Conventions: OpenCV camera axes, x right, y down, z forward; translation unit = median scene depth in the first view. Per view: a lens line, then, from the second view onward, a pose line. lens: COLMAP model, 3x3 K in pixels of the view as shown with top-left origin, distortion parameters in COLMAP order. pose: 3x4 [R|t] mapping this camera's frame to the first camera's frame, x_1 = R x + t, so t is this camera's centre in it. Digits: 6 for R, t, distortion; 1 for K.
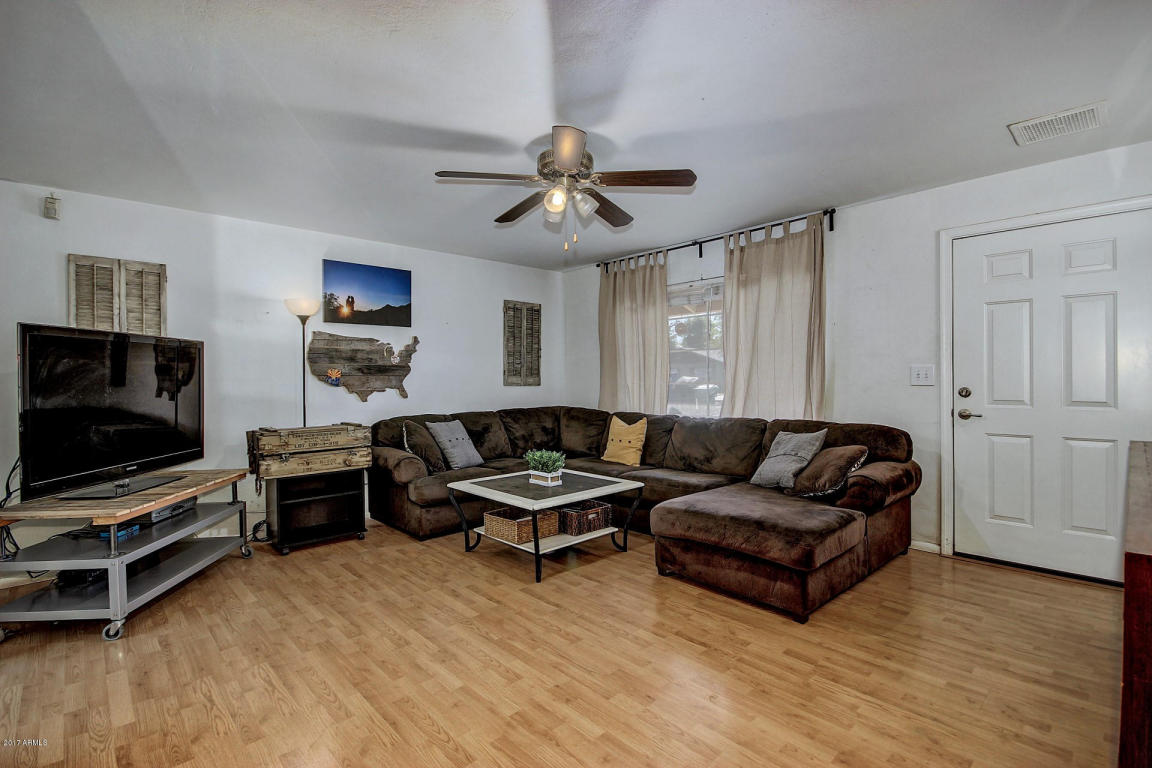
lens RADIAL K [[533.5, 0, 571.7], [0, 533.5, 382.1], [0, 0, 1]] dist [-0.001686, -0.000556]
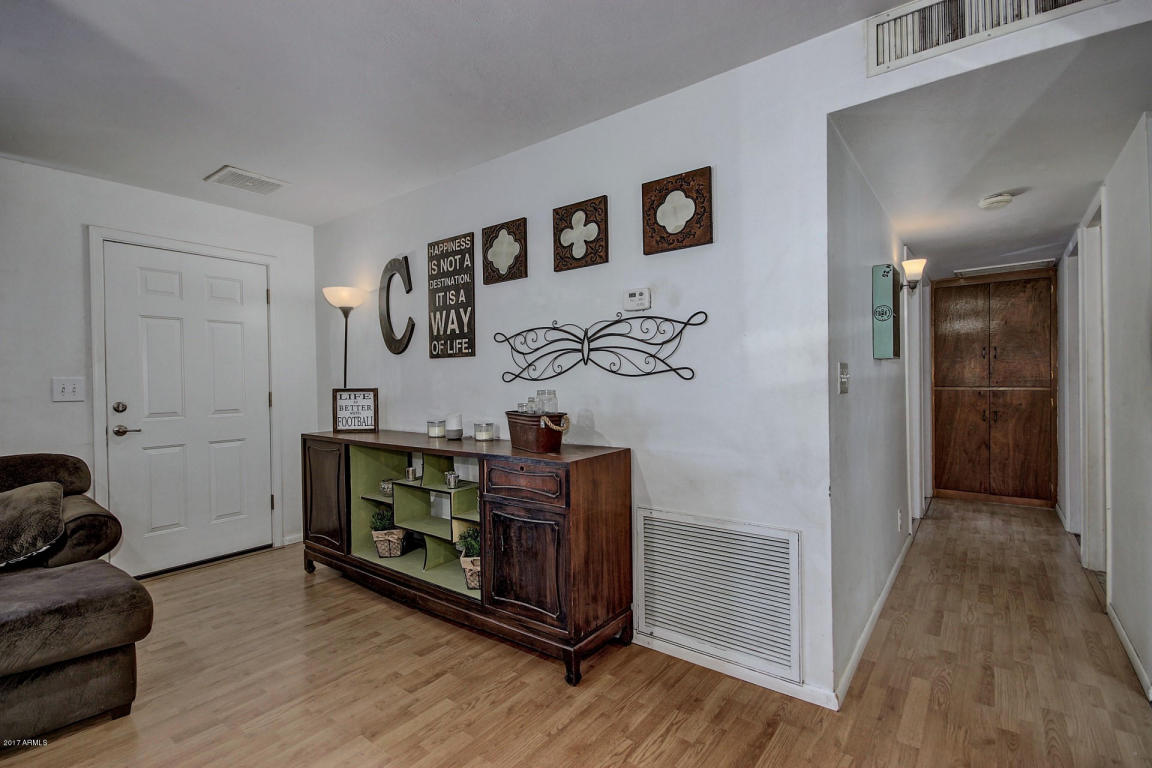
lens RADIAL K [[533.5, 0, 571.7], [0, 533.5, 382.1], [0, 0, 1]] dist [-0.001686, -0.000556]
pose [[-0.157646, 0.010102, 0.987444, -0.300260], [0.024928, 0.999670, -0.006247, 0.000909], [-0.987181, 0.023631, -0.157846, 0.348142]]
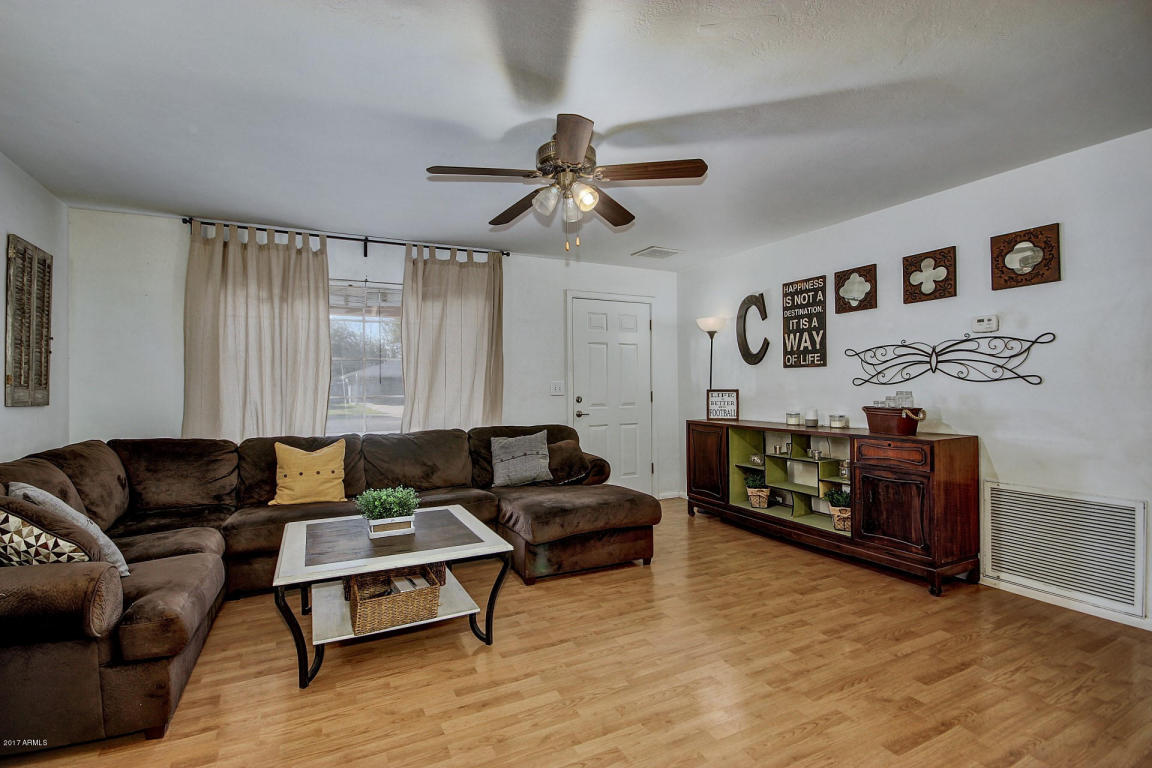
lens RADIAL K [[527.1, 0, 571.2], [0, 527.1, 382.5], [0, 0, 1]] dist [-0.001333, -0.001256]
pose [[0.287559, 0.016382, 0.957623, -0.688237], [0.012758, 0.999699, -0.020933, 0.002200], [-0.957678, 0.018237, 0.287263, 0.568361]]
